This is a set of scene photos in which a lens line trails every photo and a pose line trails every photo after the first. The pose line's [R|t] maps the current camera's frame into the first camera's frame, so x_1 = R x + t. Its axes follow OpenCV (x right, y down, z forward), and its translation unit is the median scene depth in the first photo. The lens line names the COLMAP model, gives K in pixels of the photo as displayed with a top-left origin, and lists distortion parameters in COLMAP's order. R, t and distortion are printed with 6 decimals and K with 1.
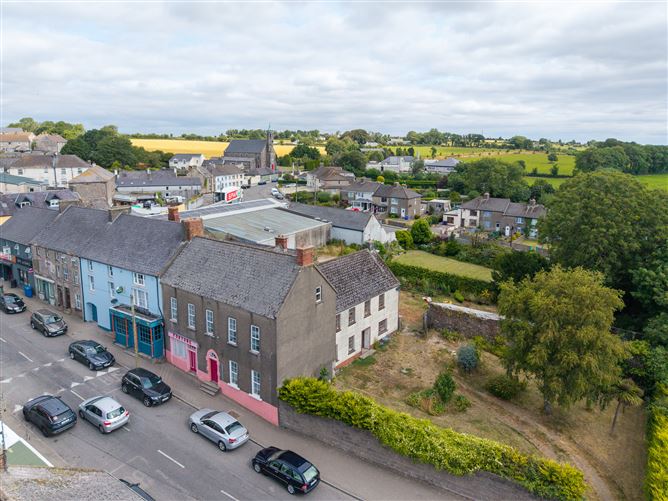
lens RADIAL K [[449.7, 0, 357.2], [0, 449.7, 215.8], [0, 0, 1]] dist [0.001596, -0.001154]
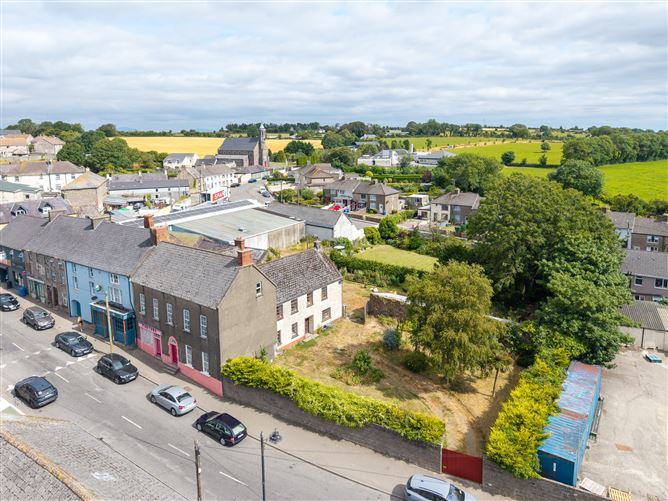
lens RADIAL K [[457.2, 0, 369.9], [0, 457.2, 194.8], [0, 0, 1]] dist [0.005424, -0.006486]
pose [[0.999722, -0.021483, 0.009703, 0.136550], [0.021702, 0.999498, -0.023100, -0.029040], [-0.009201, 0.023304, 0.999686, -0.163238]]
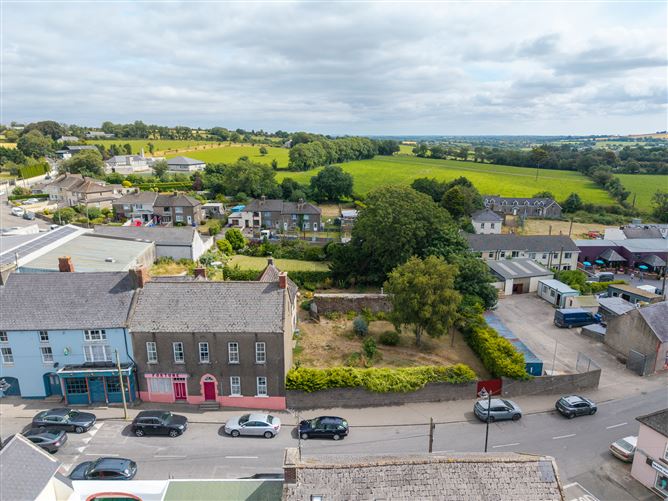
lens RADIAL K [[438.0, 0, 334.0], [0, 438.0, 250.5], [0, 0, 1]] dist [0.003066, -0.002852]
pose [[0.812351, -0.154616, 0.562298, -0.430379], [0.092211, 0.986138, 0.137943, -0.097191], [-0.575832, -0.060209, 0.815348, -0.064921]]
